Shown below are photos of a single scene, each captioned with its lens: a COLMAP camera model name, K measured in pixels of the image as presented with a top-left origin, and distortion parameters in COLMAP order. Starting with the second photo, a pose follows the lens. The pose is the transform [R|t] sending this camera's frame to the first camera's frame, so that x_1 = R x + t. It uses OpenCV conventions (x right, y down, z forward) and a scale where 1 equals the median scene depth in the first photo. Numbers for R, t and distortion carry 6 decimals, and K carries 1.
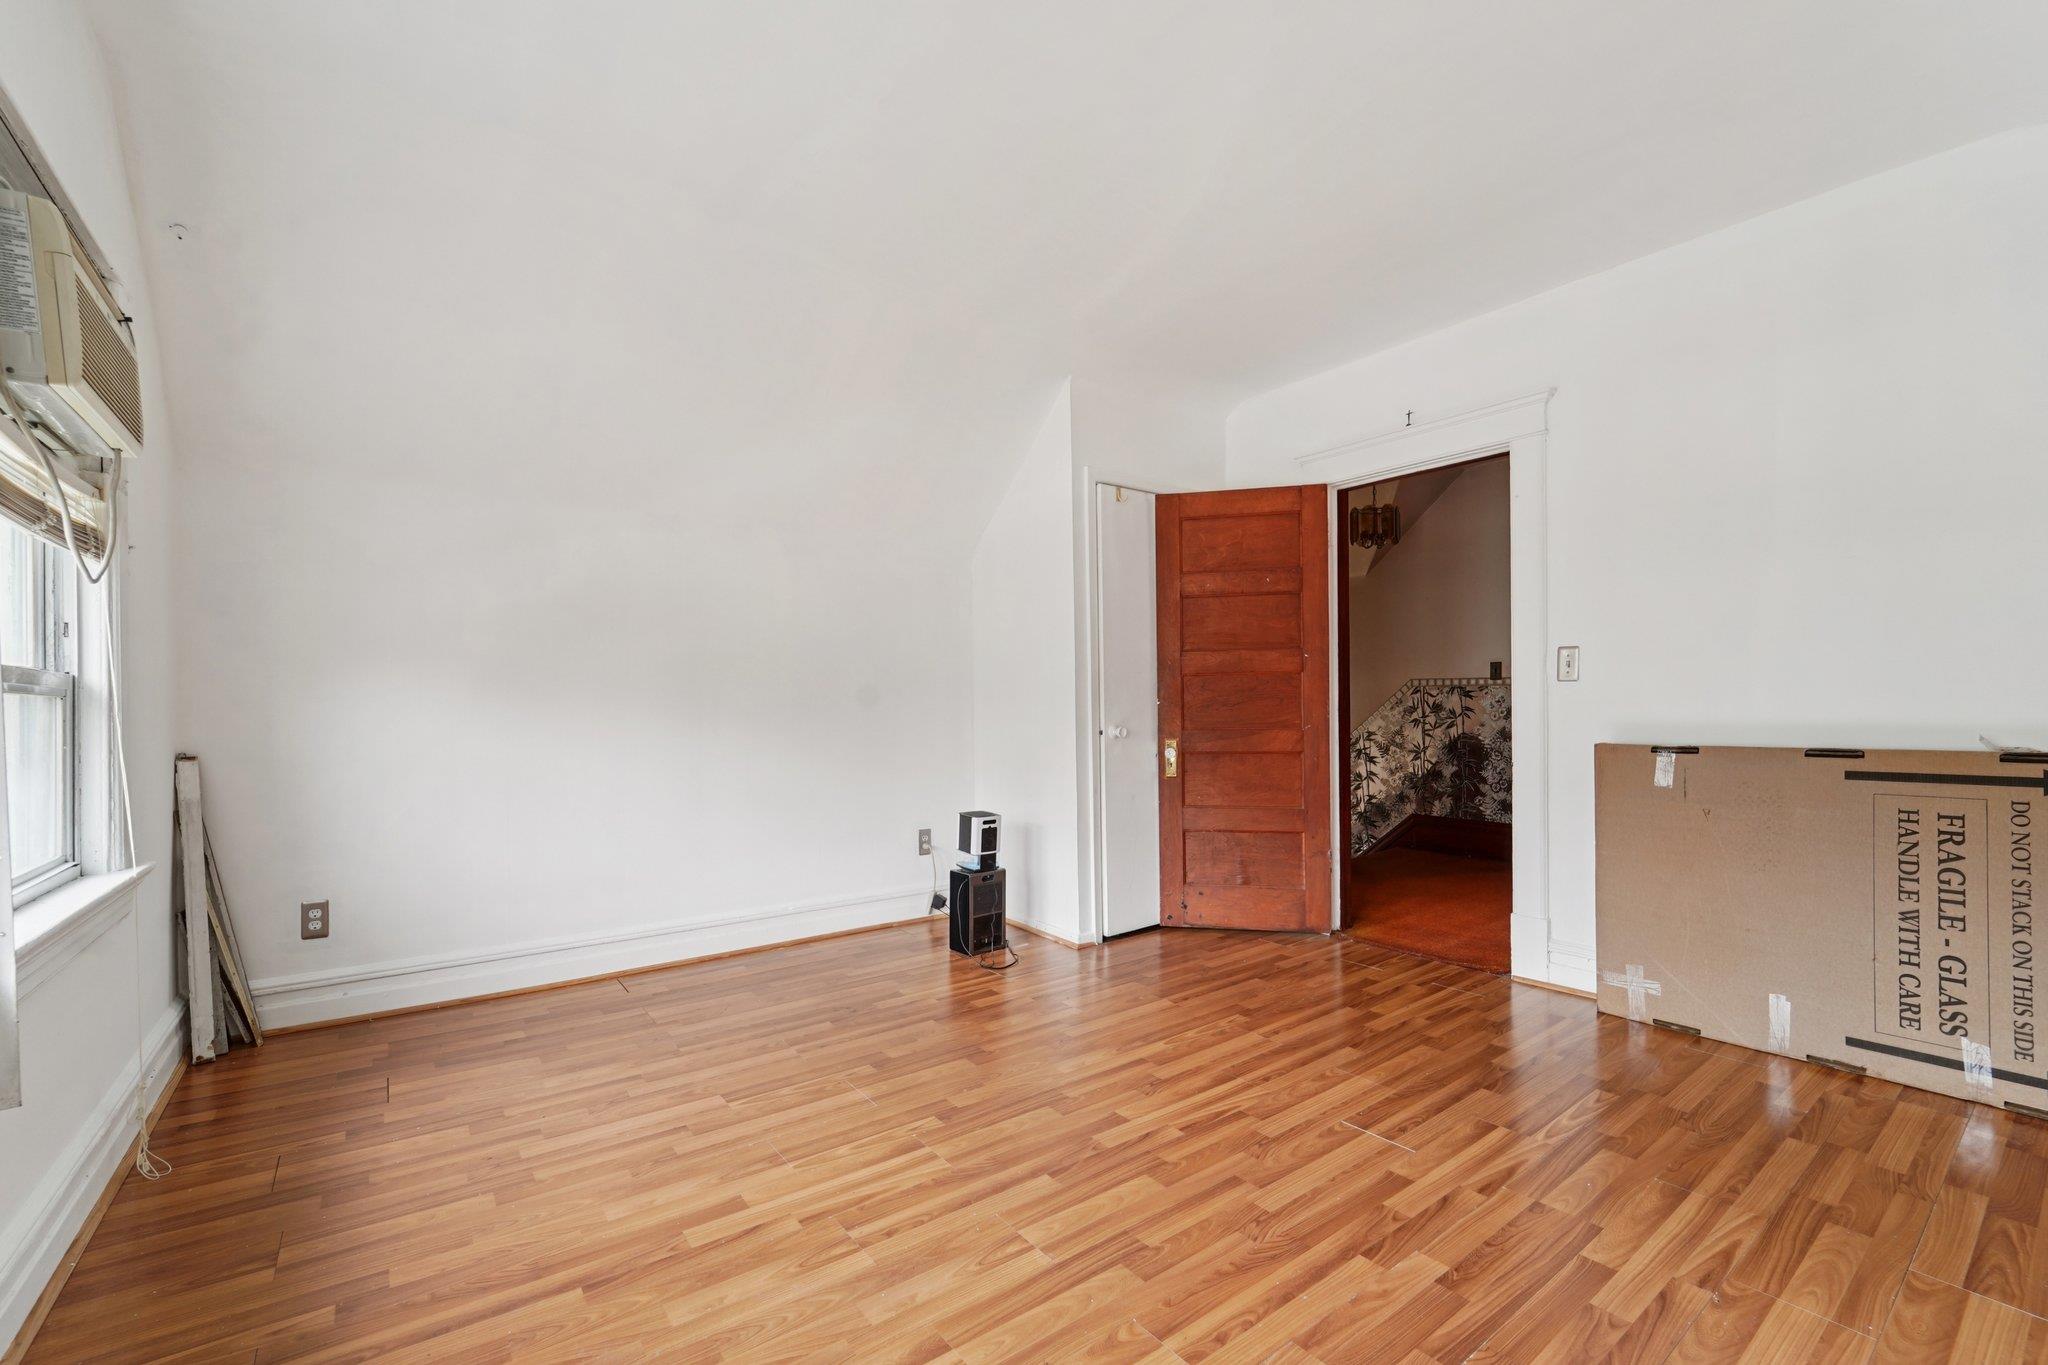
lens RADIAL K [[850.4, 0, 1012.2], [0, 850.4, 686.7], [0, 0, 1]] dist [-0.007436, -0.001619]
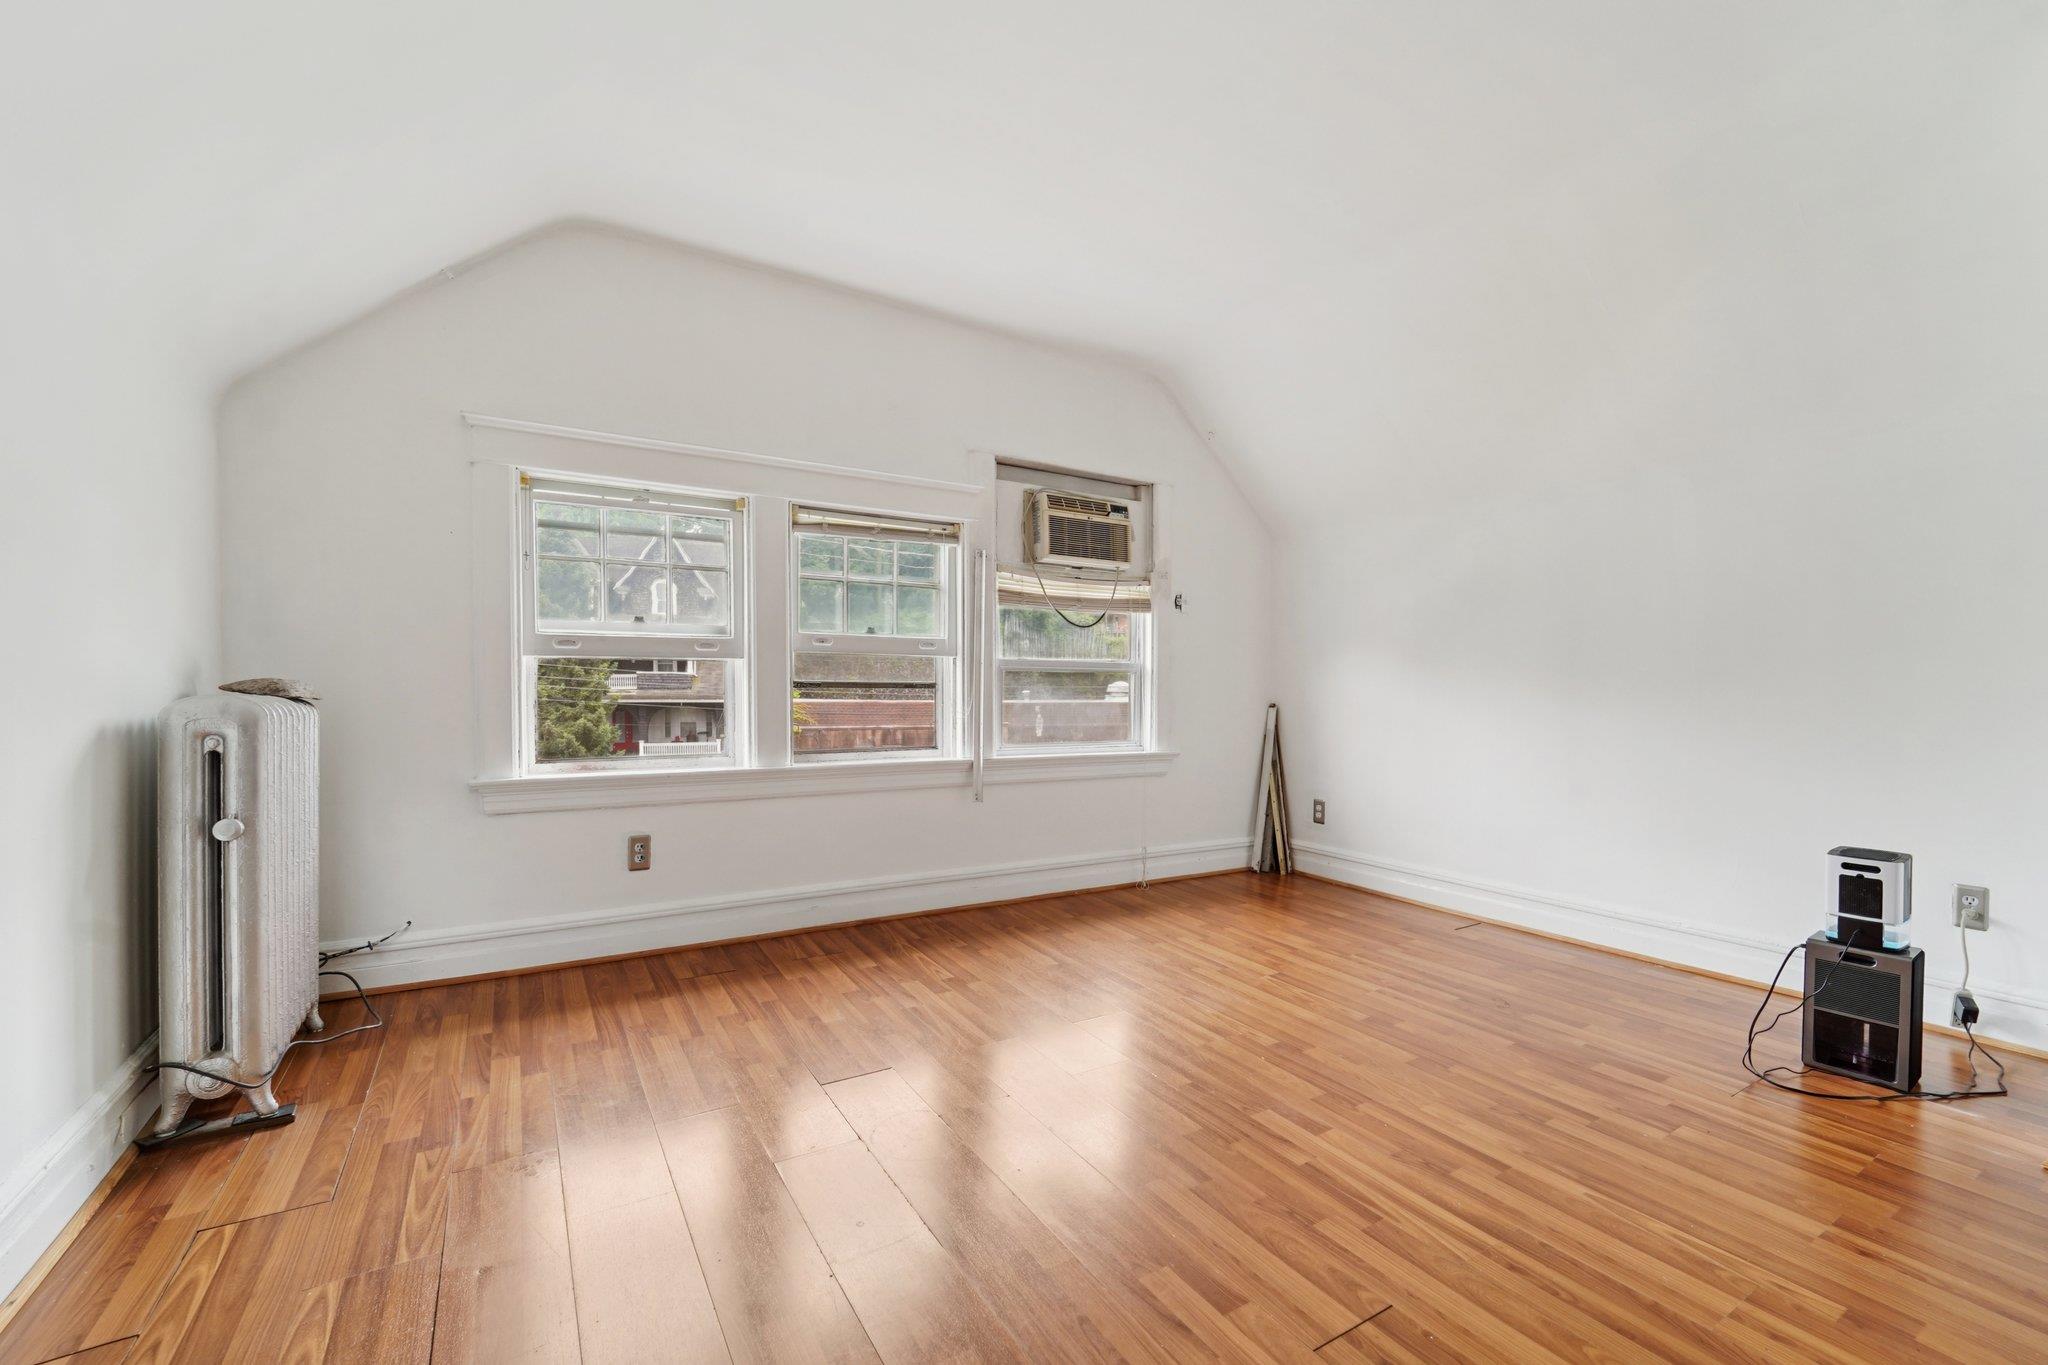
lens RADIAL K [[850.4, 0, 1014.0], [0, 850.4, 694.8], [0, 0, 1]] dist [-0.007436, -0.001619]
pose [[-0.106619, 0.018021, -0.994137, 0.947564], [0.019147, 0.999688, 0.016068, 0.024284], [0.994116, -0.017321, -0.106931, 0.707979]]
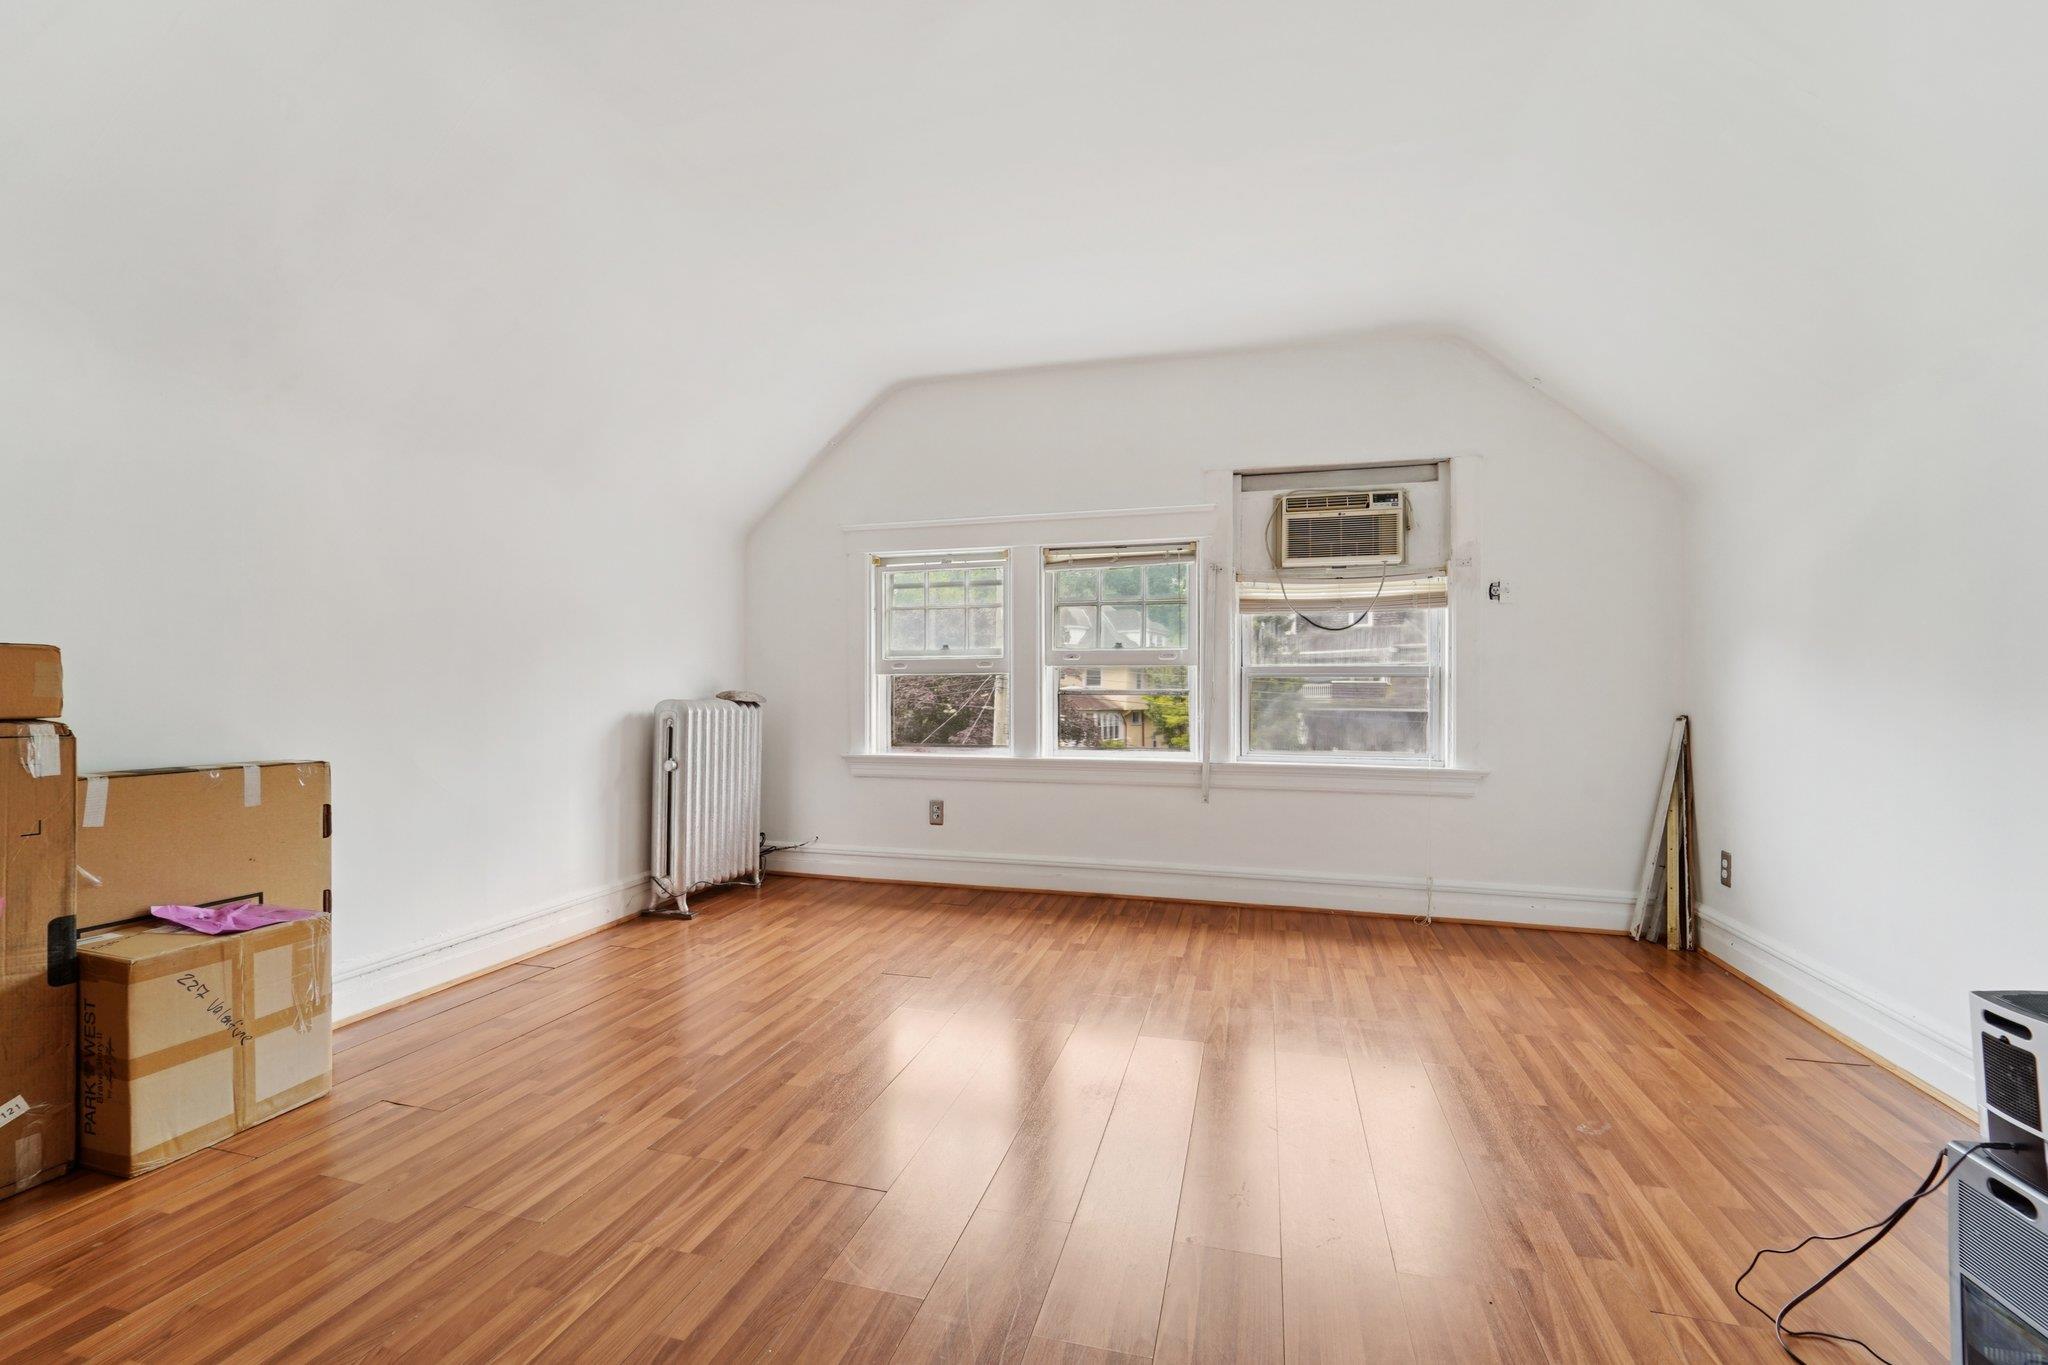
lens RADIAL K [[850.4, 0, 1011.1], [0, 850.4, 681.4], [0, 0, 1]] dist [-0.007436, -0.001619]
pose [[-0.798842, -0.000231, -0.601541, 0.698707], [0.020641, 0.999401, -0.027794, 0.047190], [0.601187, -0.034619, -0.798358, 1.554632]]
